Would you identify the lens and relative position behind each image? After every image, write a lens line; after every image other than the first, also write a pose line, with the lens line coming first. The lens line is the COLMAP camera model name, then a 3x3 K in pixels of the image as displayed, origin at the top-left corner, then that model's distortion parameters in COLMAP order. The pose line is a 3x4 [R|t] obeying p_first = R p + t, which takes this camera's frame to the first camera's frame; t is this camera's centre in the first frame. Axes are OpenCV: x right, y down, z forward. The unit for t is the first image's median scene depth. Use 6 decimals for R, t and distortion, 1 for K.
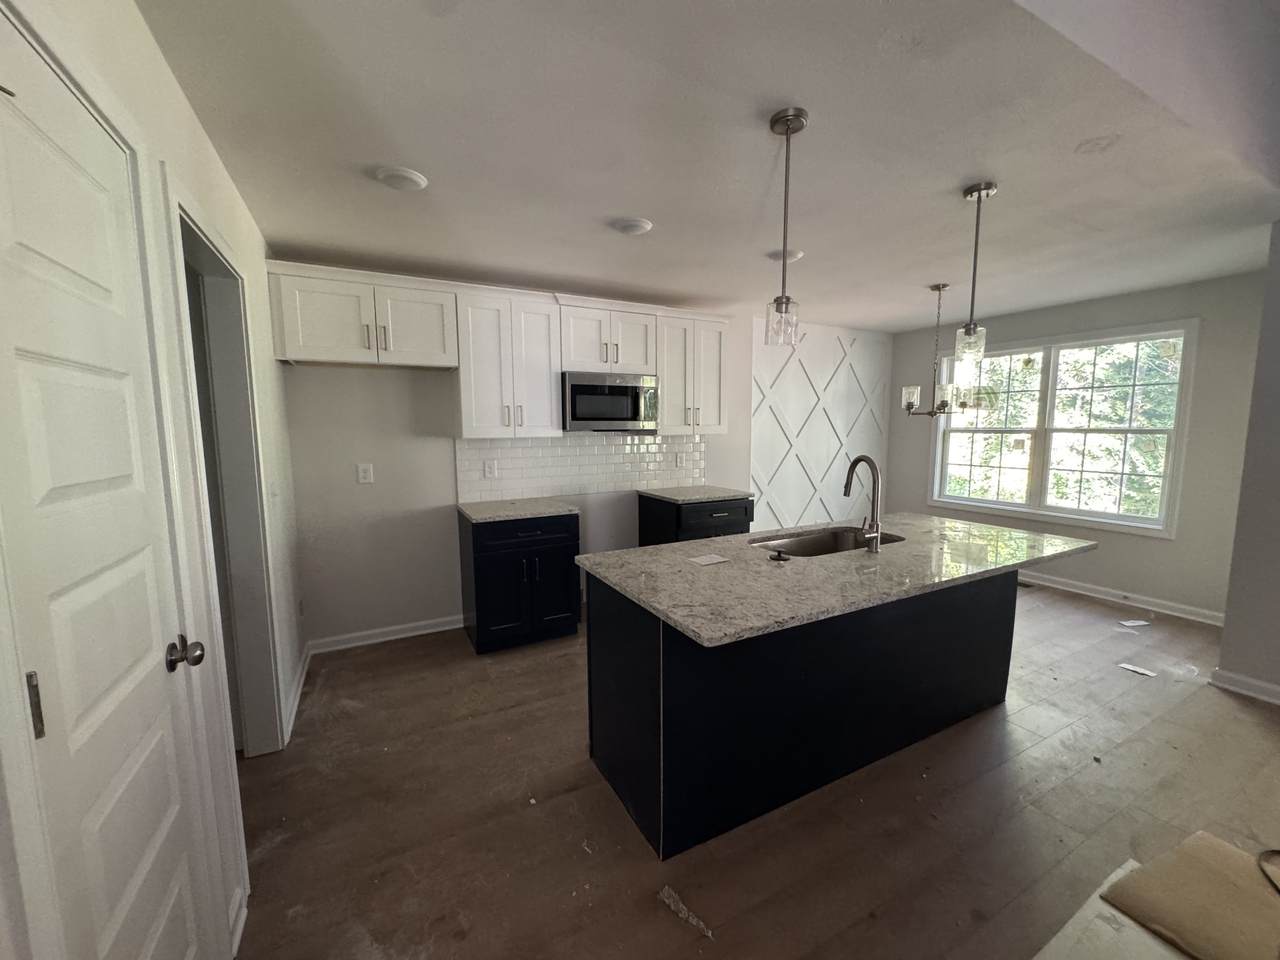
lens RADIAL K [[513.1, 0, 637.6], [0, 513.1, 485.3], [0, 0, 1]] dist [-0.004683, -0.000357]
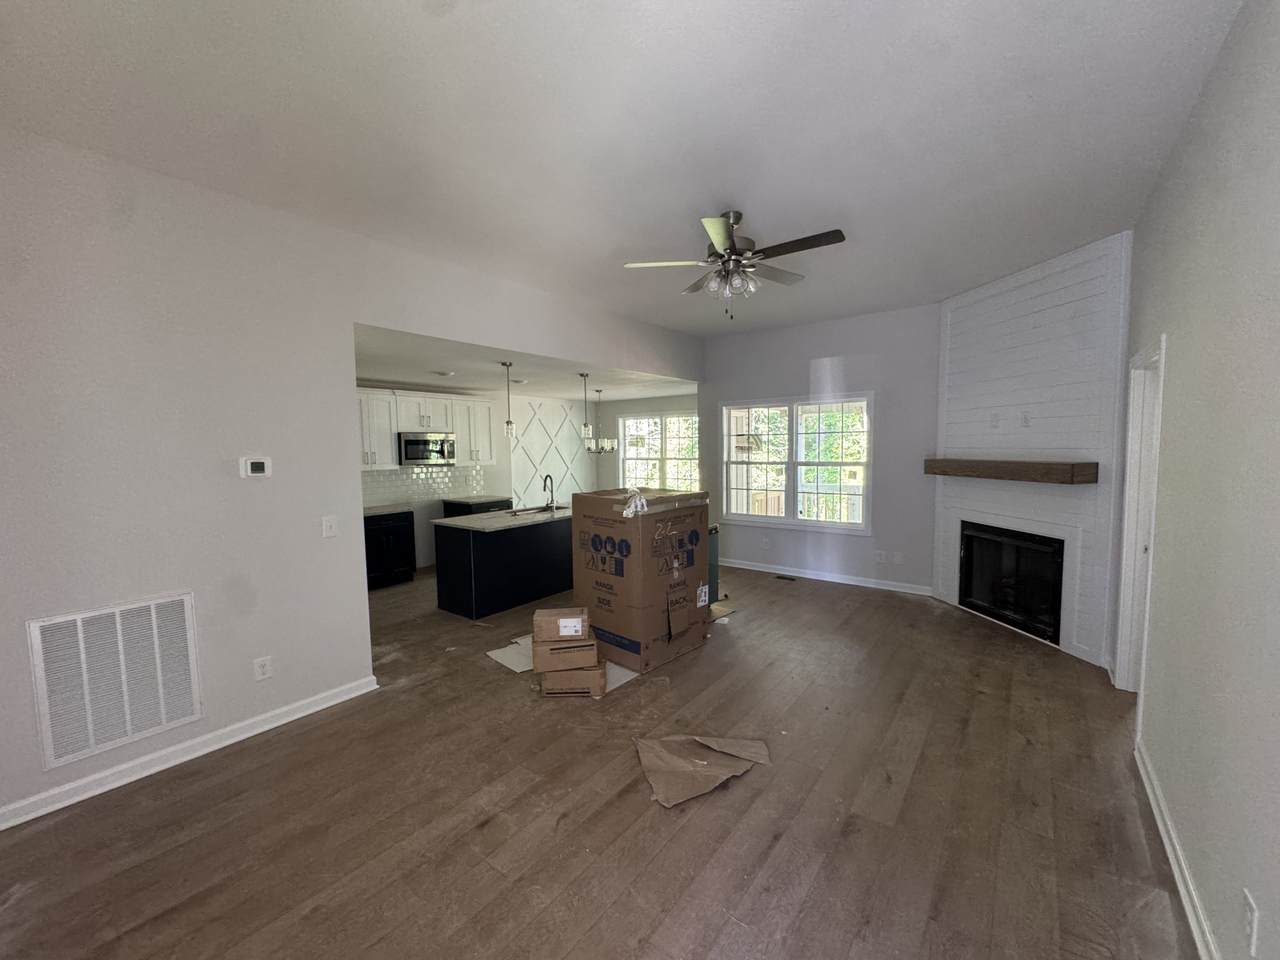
lens RADIAL K [[513.1, 0, 641.8], [0, 513.1, 484.8], [0, 0, 1]] dist [-0.004683, -0.000357]
pose [[0.907220, -0.039825, 0.418768, -0.110290], [0.059436, 0.997657, -0.033885, 0.058096], [-0.416437, 0.055631, 0.907461, -0.795214]]
